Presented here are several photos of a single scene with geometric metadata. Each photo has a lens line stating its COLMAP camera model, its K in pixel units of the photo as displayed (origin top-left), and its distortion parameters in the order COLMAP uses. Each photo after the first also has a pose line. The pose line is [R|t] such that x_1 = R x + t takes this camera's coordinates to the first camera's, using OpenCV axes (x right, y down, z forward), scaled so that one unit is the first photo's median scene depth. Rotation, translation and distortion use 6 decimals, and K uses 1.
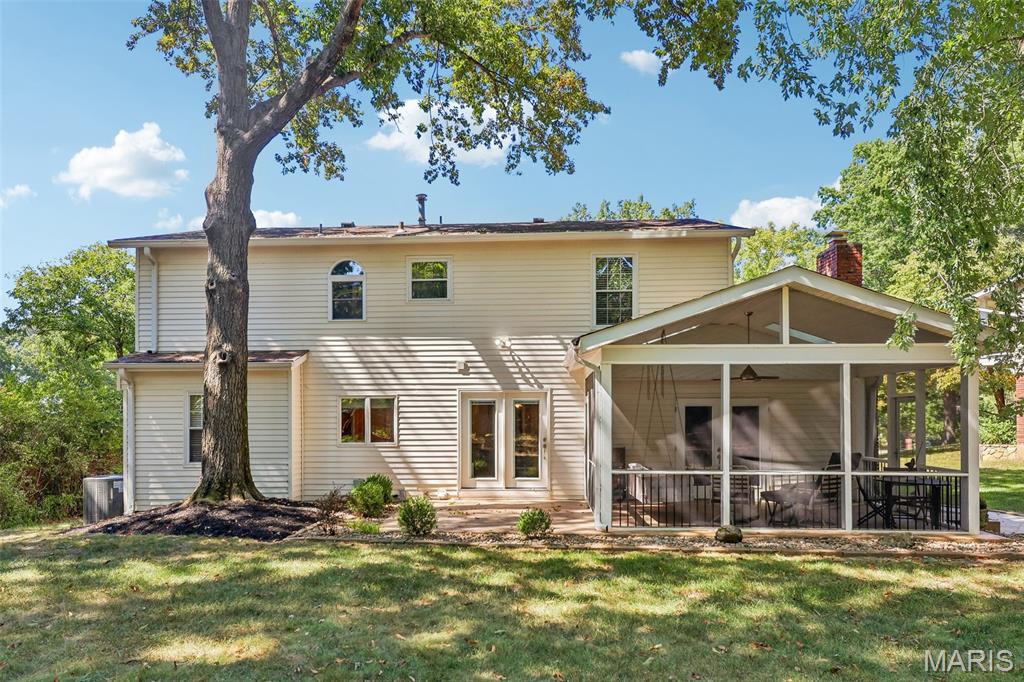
lens RADIAL K [[713.9, 0, 514.5], [0, 713.9, 389.7], [0, 0, 1]] dist [0.028215, 0.001583]
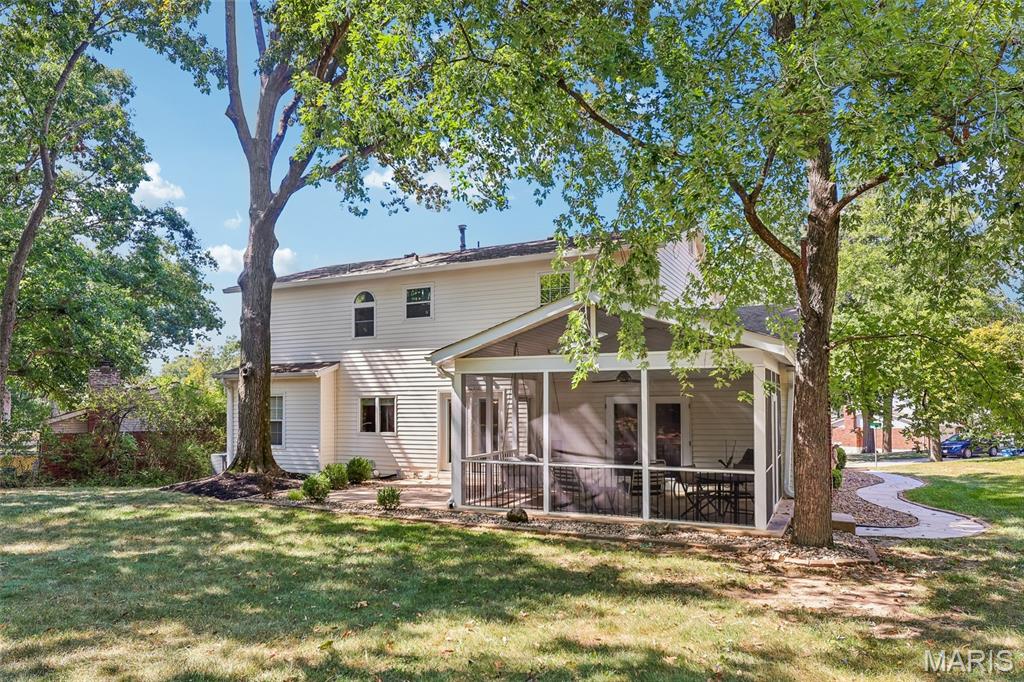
lens RADIAL K [[711.3, 0, 513.8], [0, 711.3, 367.2], [0, 0, 1]] dist [0.005029, 0.001279]
pose [[0.915837, -0.021474, -0.400975, 0.537466], [0.017499, 0.999755, -0.013572, -0.021362], [0.401168, 0.005413, 0.915989, -0.072508]]
